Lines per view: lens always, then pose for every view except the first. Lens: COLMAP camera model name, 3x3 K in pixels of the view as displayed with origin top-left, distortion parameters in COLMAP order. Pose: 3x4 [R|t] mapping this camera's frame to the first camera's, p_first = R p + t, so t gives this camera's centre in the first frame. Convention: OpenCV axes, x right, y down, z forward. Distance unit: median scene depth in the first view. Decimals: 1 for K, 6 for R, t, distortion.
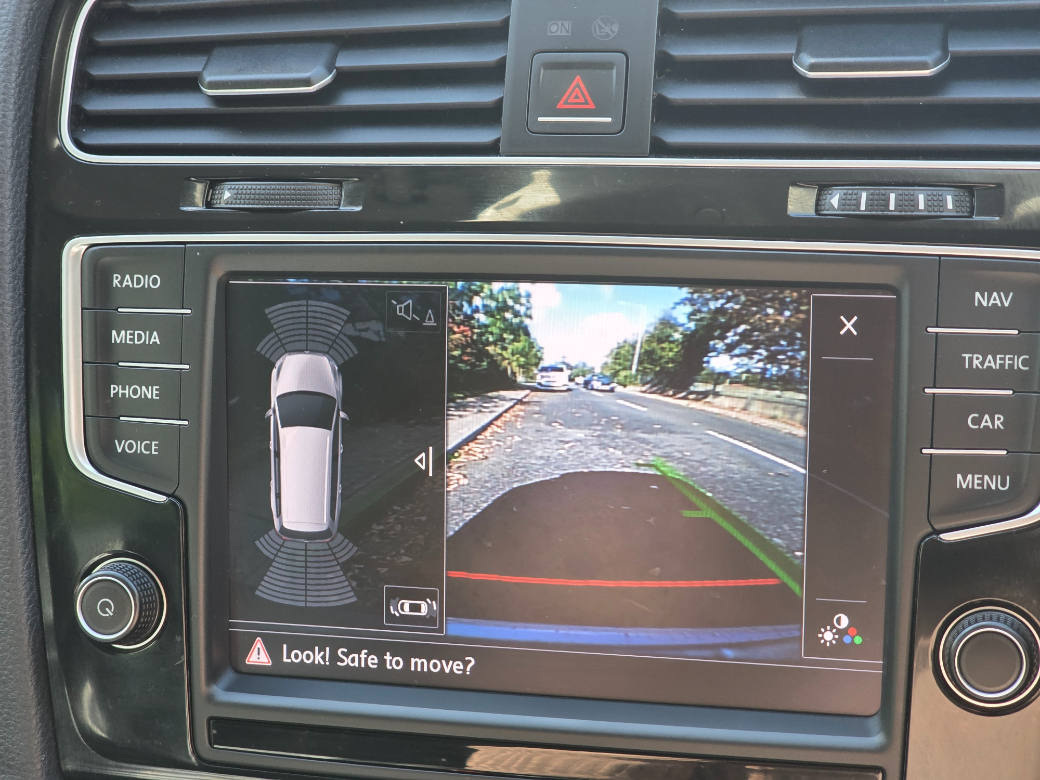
lens RADIAL K [[2073.8, 0, 518.8], [0, 2073.8, 389.9], [0, 0, 1]] dist [-0.011703, 0.000000]
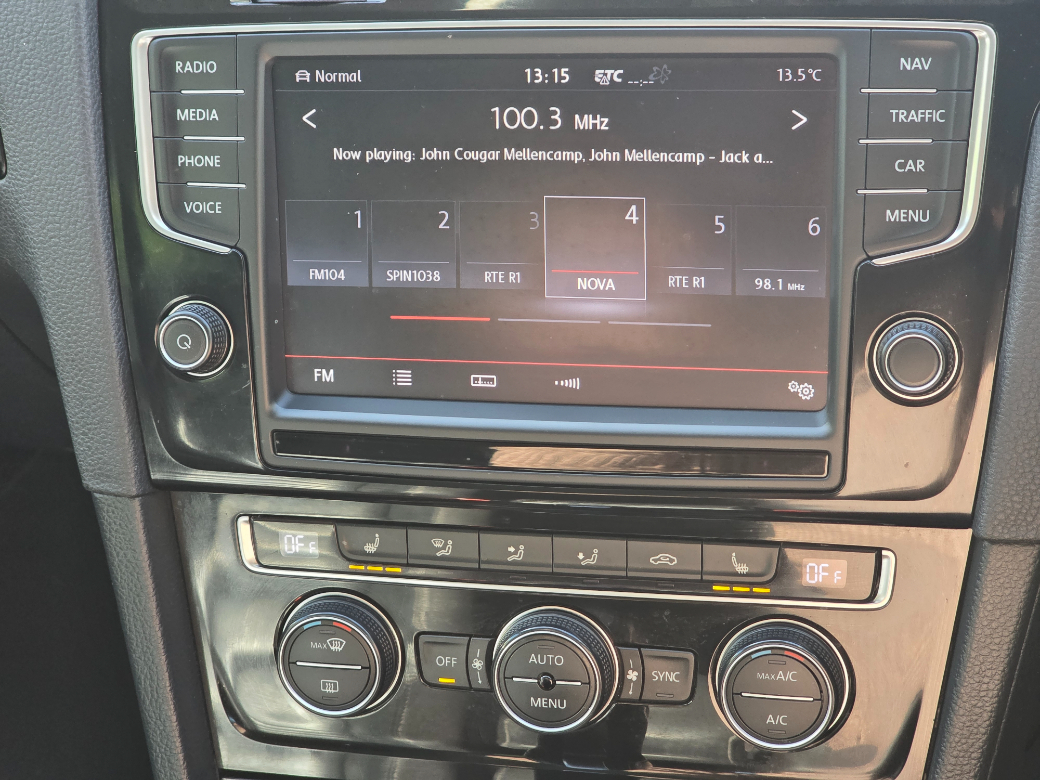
lens RADIAL K [[2073.8, 0, 520.7], [0, 2073.8, 391.2], [0, 0, 1]] dist [-0.011703, 0.000000]
pose [[0.999285, -0.030681, 0.022093, -0.031138], [0.027906, 0.992799, 0.116500, -0.001389], [-0.025508, -0.115800, 0.992945, -0.201218]]
